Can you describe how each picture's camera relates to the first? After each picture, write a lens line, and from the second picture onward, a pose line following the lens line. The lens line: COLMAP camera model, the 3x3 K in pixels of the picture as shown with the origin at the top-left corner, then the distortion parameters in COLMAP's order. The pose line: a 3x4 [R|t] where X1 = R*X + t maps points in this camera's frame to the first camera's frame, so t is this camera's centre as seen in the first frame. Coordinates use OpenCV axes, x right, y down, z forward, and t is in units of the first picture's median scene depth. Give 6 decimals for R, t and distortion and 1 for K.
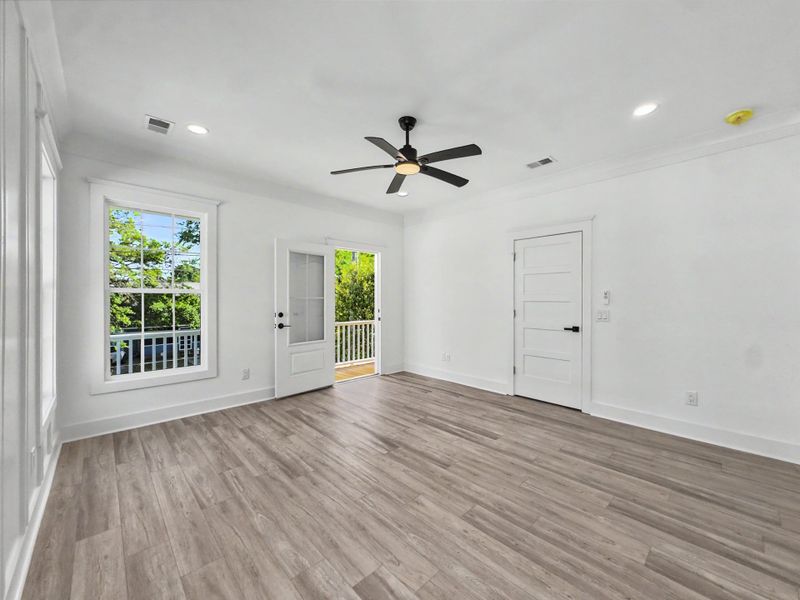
lens RADIAL K [[323.6, 0, 400.8], [0, 323.6, 296.5], [0, 0, 1]] dist [-0.000784, -0.000028]
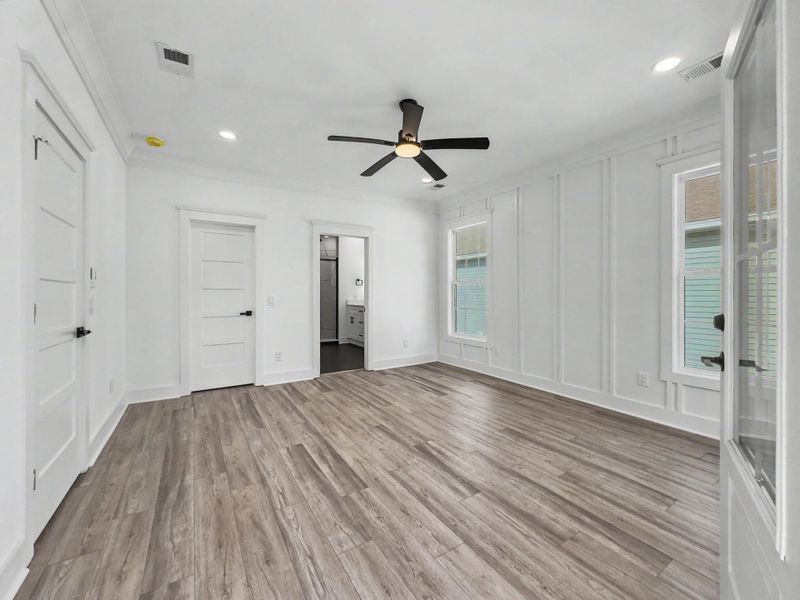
lens RADIAL K [[323.6, 0, 400.8], [0, 323.6, 296.5], [0, 0, 1]] dist [-0.000784, -0.000028]
pose [[-0.981029, -0.001472, 0.193857, -0.145076], [-0.001239, 0.999998, 0.001325, 0.049008], [-0.193858, 0.001060, -0.981029, 1.912782]]
